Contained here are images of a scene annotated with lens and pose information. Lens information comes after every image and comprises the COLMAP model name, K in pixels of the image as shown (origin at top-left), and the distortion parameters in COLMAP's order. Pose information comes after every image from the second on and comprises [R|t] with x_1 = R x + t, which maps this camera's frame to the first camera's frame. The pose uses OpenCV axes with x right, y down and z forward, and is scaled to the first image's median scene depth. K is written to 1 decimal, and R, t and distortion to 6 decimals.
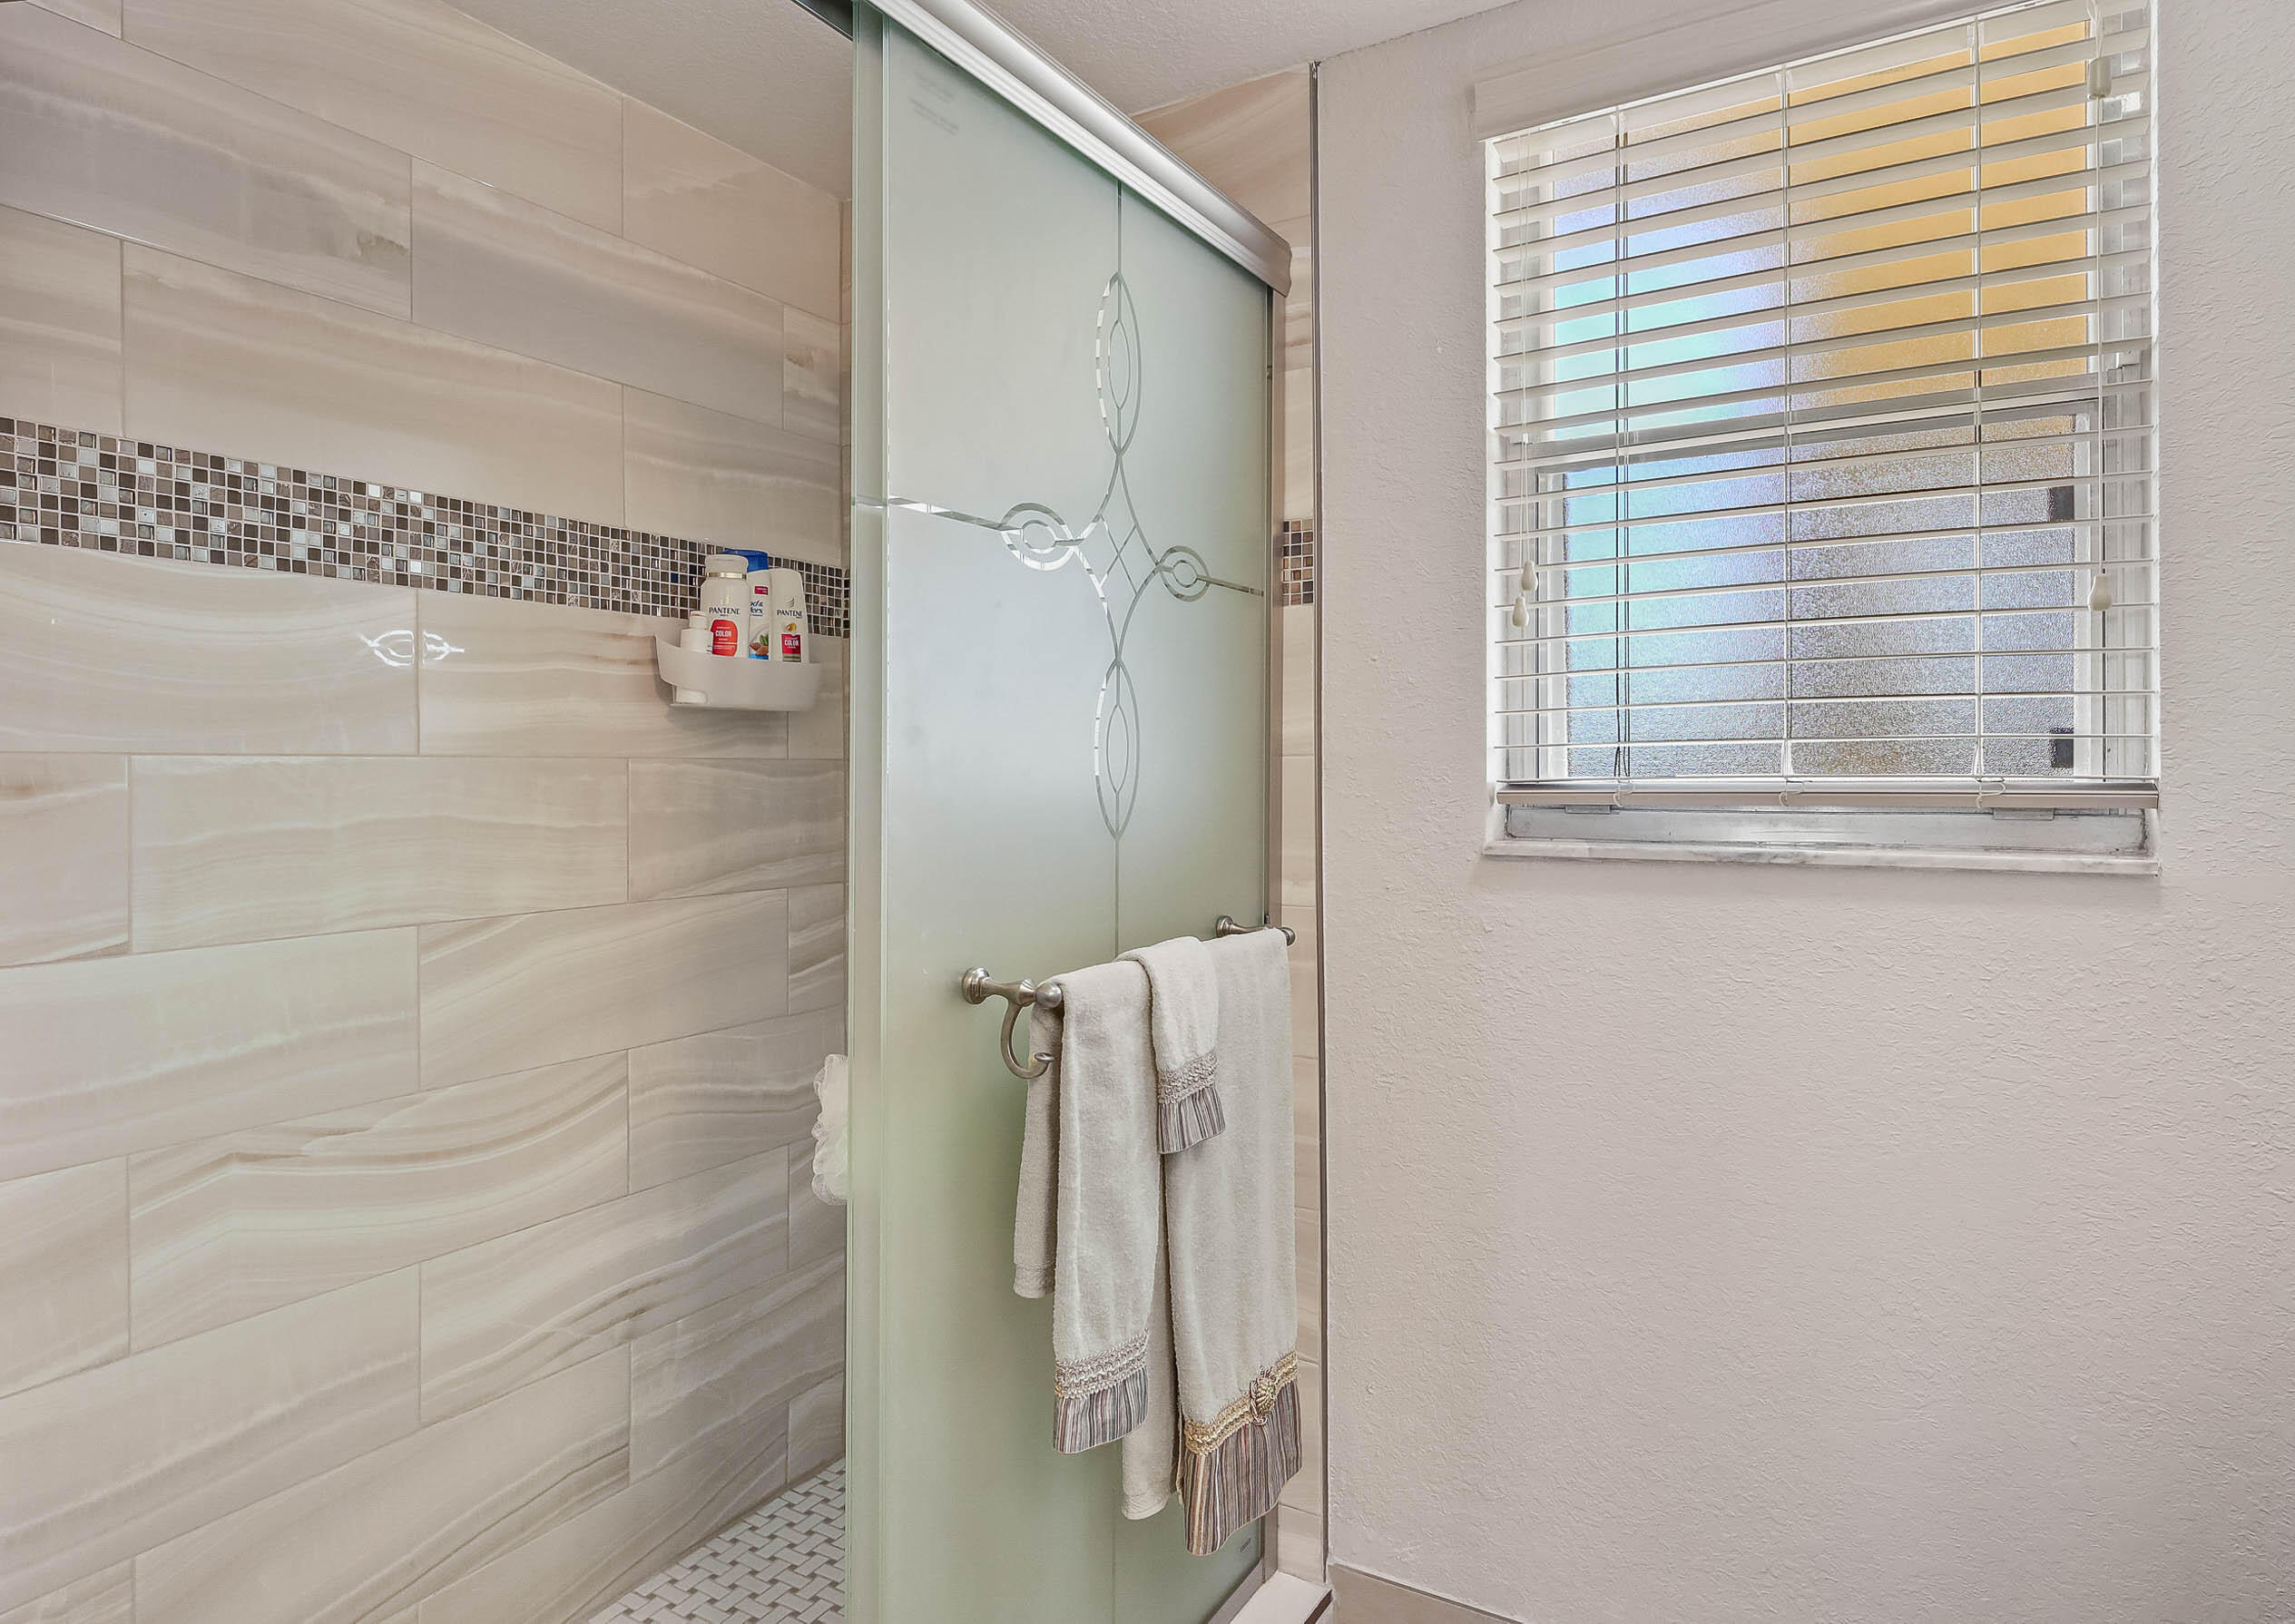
lens RADIAL K [[1279.8, 0, 1142.2], [0, 1279.8, 764.5], [0, 0, 1]] dist [0.001044, -0.000930]
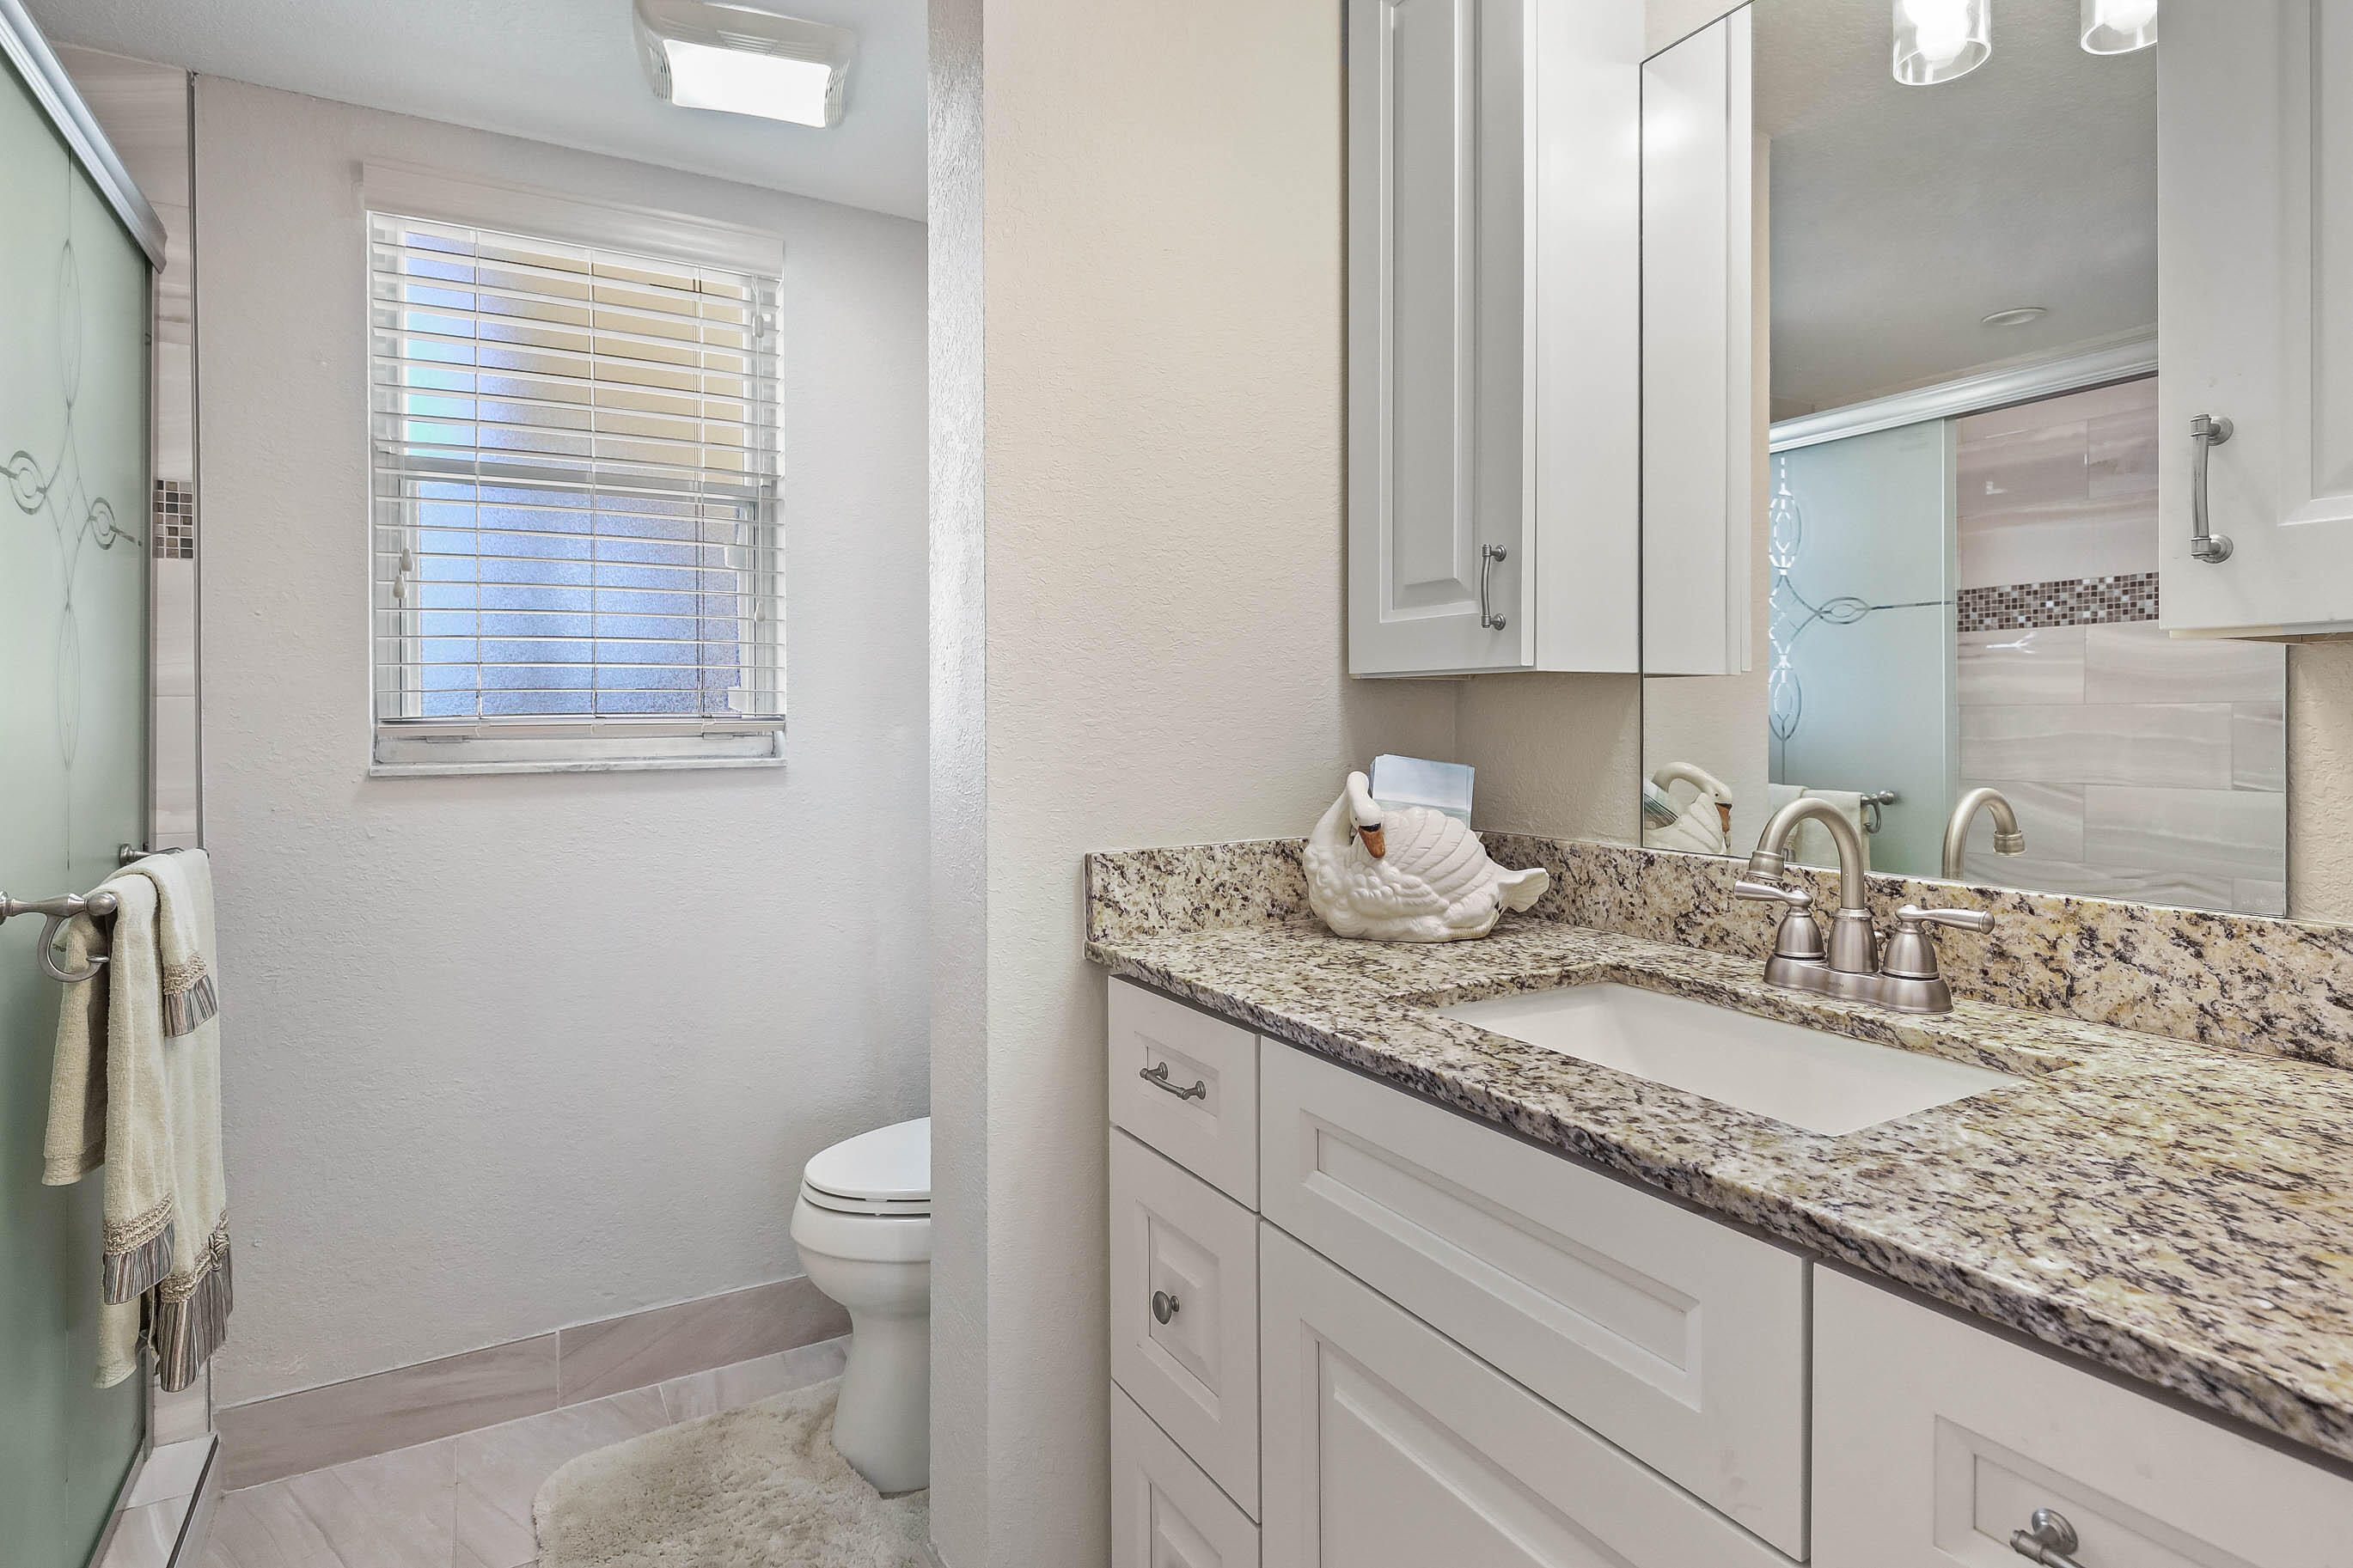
lens RADIAL K [[1174.3, 0, 1170.9], [0, 1174.3, 717.0], [0, 0, 1]] dist [-0.015682, -0.000454]
pose [[0.434945, -0.000529, 0.900457, -0.408442], [0.000307, 1.000000, 0.000439, 0.011100], [-0.900457, 0.000086, 0.434946, -0.203677]]
